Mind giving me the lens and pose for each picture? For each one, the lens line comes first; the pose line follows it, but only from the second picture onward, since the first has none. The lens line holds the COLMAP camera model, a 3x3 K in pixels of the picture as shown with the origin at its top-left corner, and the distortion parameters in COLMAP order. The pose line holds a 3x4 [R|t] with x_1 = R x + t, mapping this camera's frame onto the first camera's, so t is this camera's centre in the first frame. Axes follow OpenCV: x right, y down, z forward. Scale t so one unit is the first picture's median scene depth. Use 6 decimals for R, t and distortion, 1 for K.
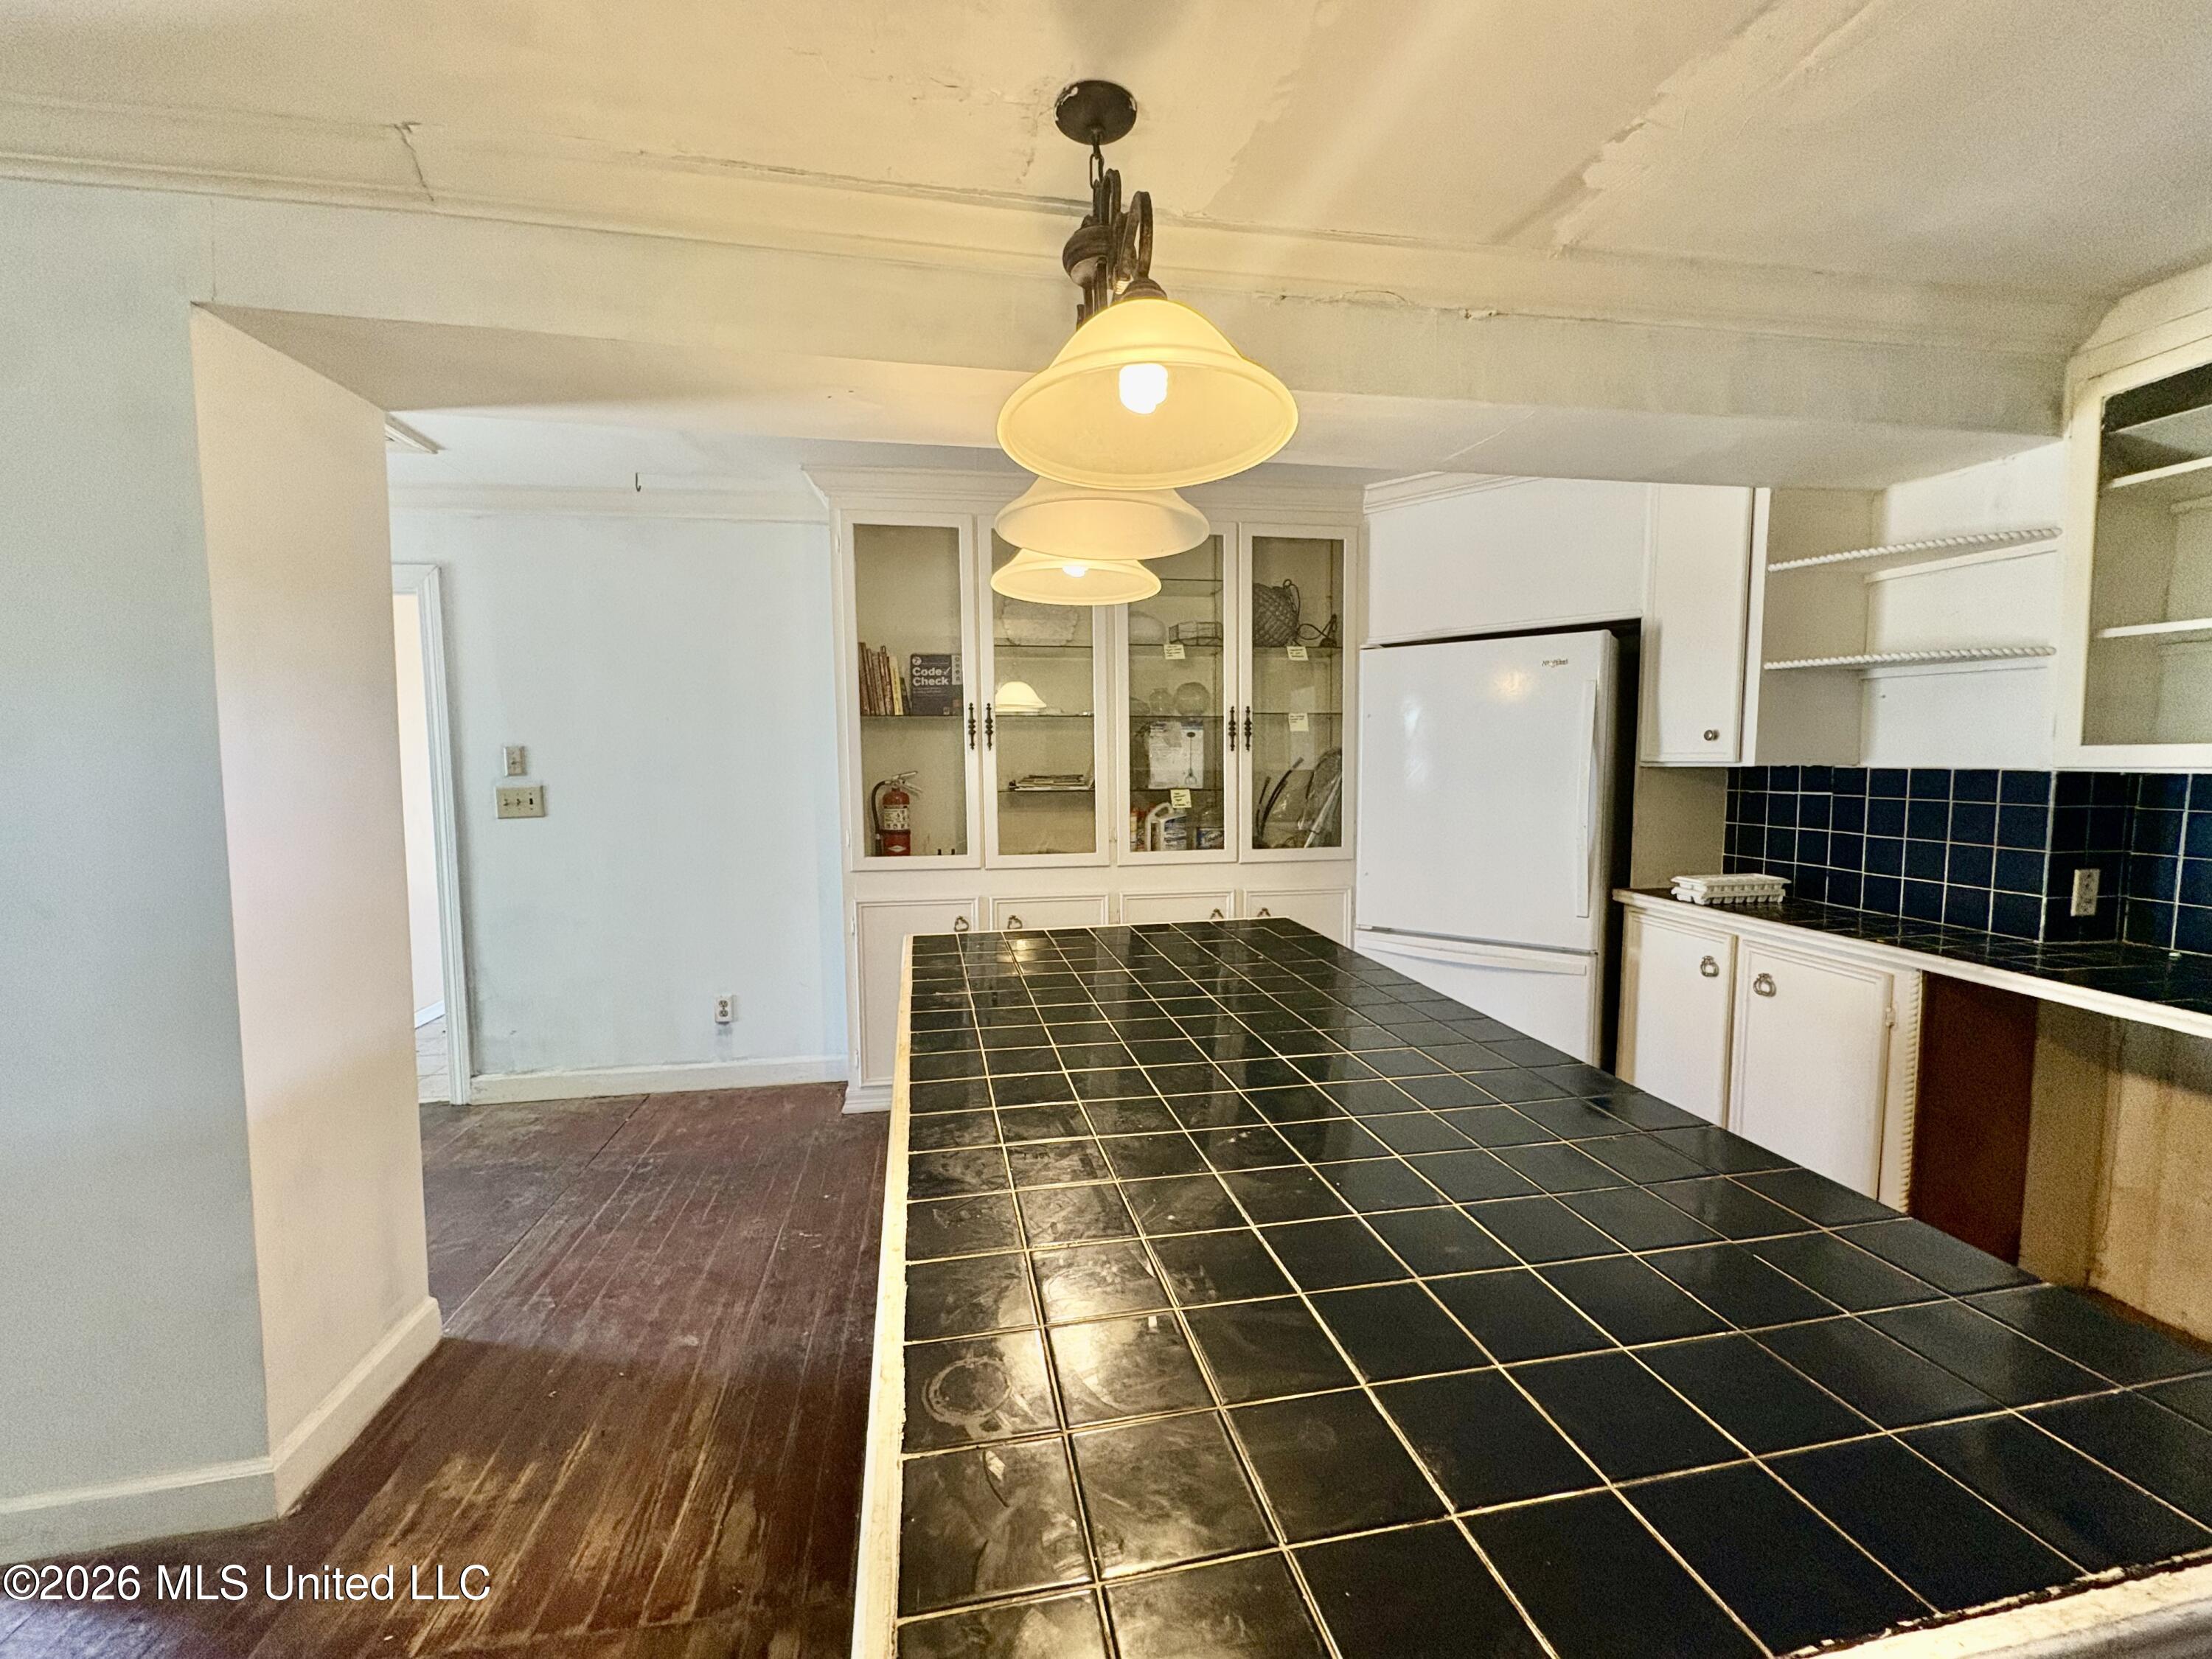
lens RADIAL K [[880.9, 0, 1099.8], [0, 880.9, 830.9], [0, 0, 1]] dist [0.000990, -0.000164]
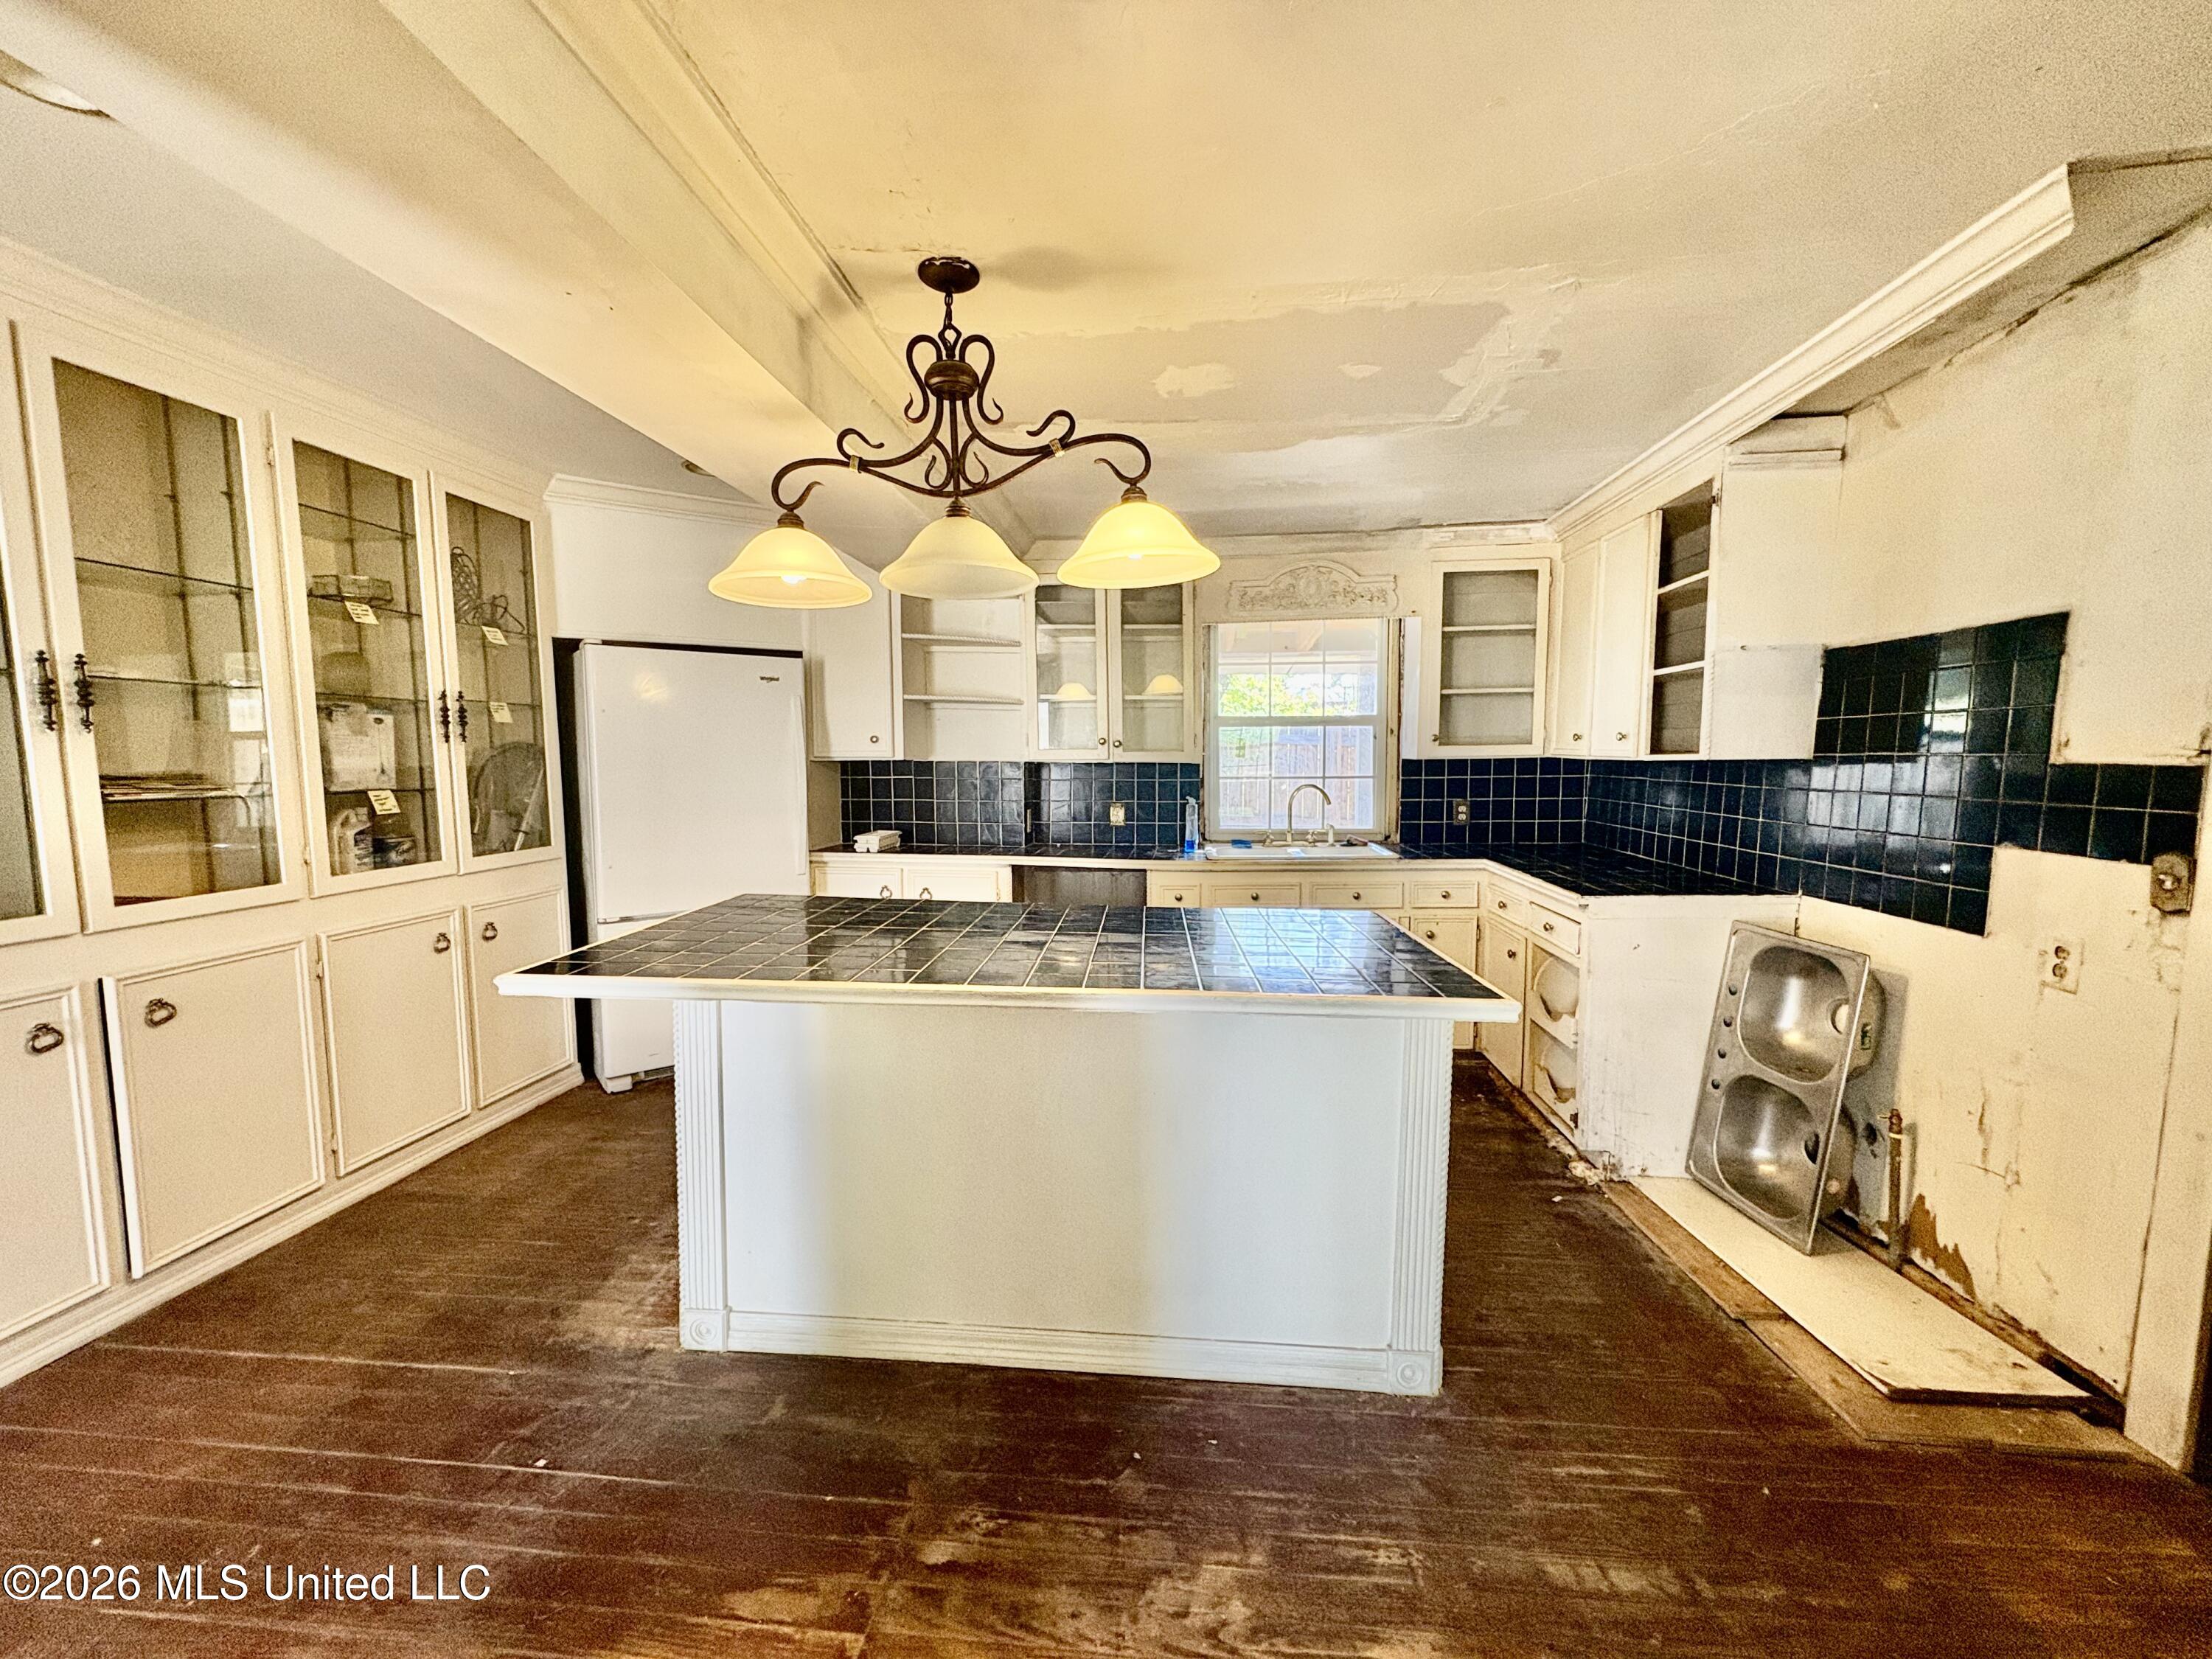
lens RADIAL K [[880.9, 0, 1107.5], [0, 880.9, 833.7], [0, 0, 1]] dist [0.000990, -0.000164]
pose [[0.252781, -0.079850, 0.964223, -0.509992], [0.076709, 0.995105, 0.062298, -0.008379], [-0.964478, 0.058217, 0.257669, 0.179338]]
